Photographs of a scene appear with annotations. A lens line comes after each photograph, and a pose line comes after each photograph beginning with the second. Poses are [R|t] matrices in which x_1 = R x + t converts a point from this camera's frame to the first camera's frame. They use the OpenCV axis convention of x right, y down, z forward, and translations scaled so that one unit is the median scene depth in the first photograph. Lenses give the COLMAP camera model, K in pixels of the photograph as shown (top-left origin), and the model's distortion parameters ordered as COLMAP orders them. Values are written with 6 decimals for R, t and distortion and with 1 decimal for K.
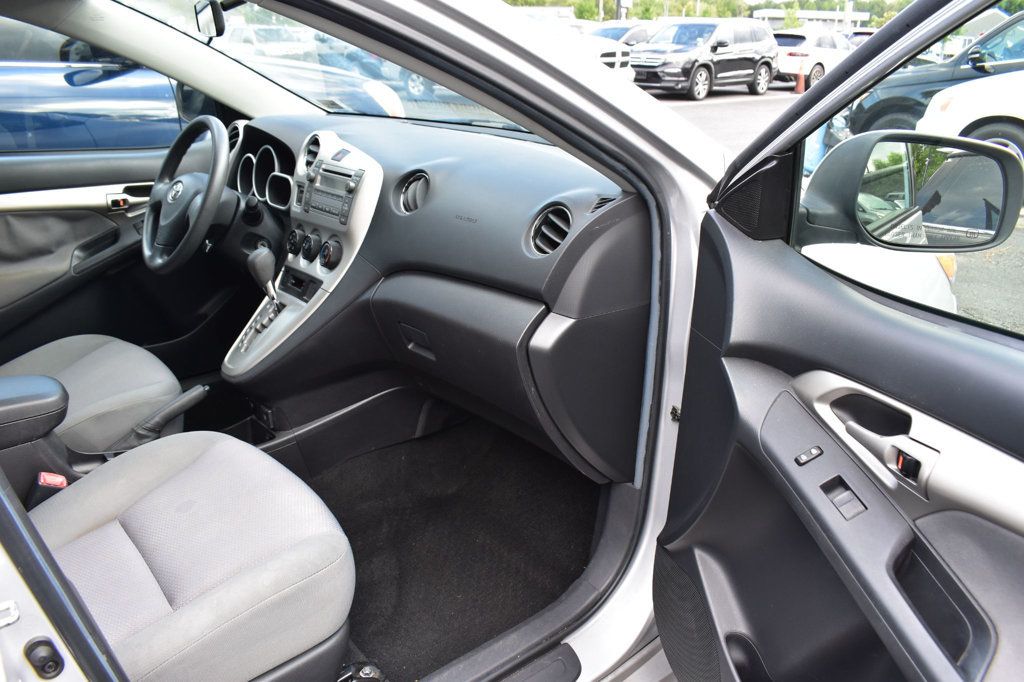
lens RADIAL K [[794.1, 0, 505.4], [0, 794.1, 343.0], [0, 0, 1]] dist [-0.084606, -0.001428]
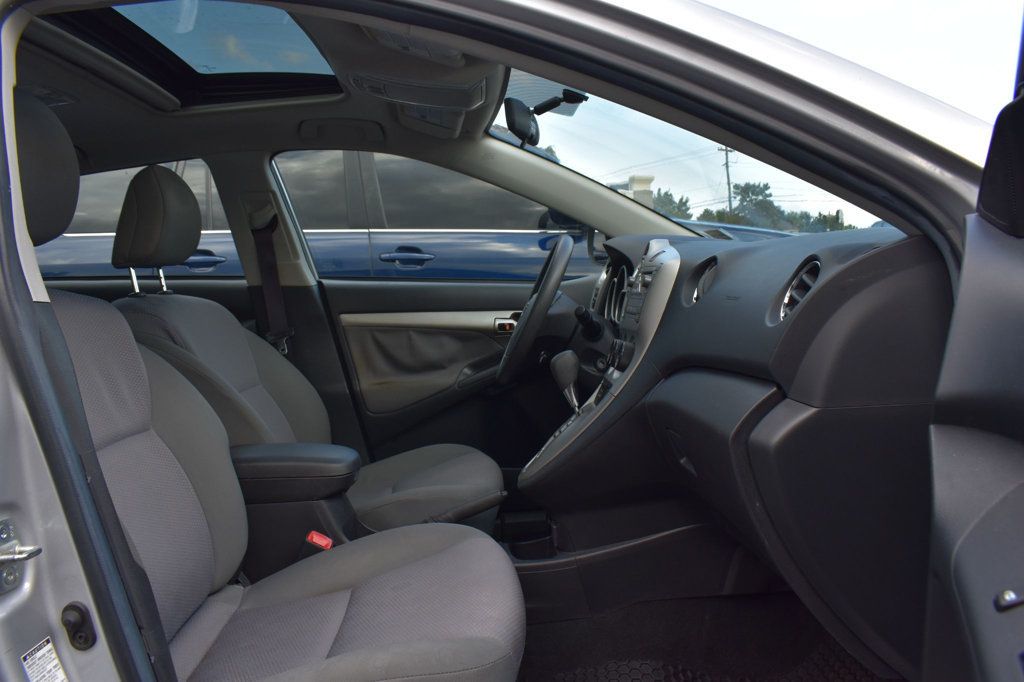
lens RADIAL K [[794.1, 0, 511.8], [0, 794.1, 341.7], [0, 0, 1]] dist [-0.084606, -0.001428]
pose [[0.782297, 0.000352, -0.622905, 0.248521], [-0.163435, 0.965082, -0.204710, 0.080521], [0.601082, 0.261949, 0.755038, 0.237408]]
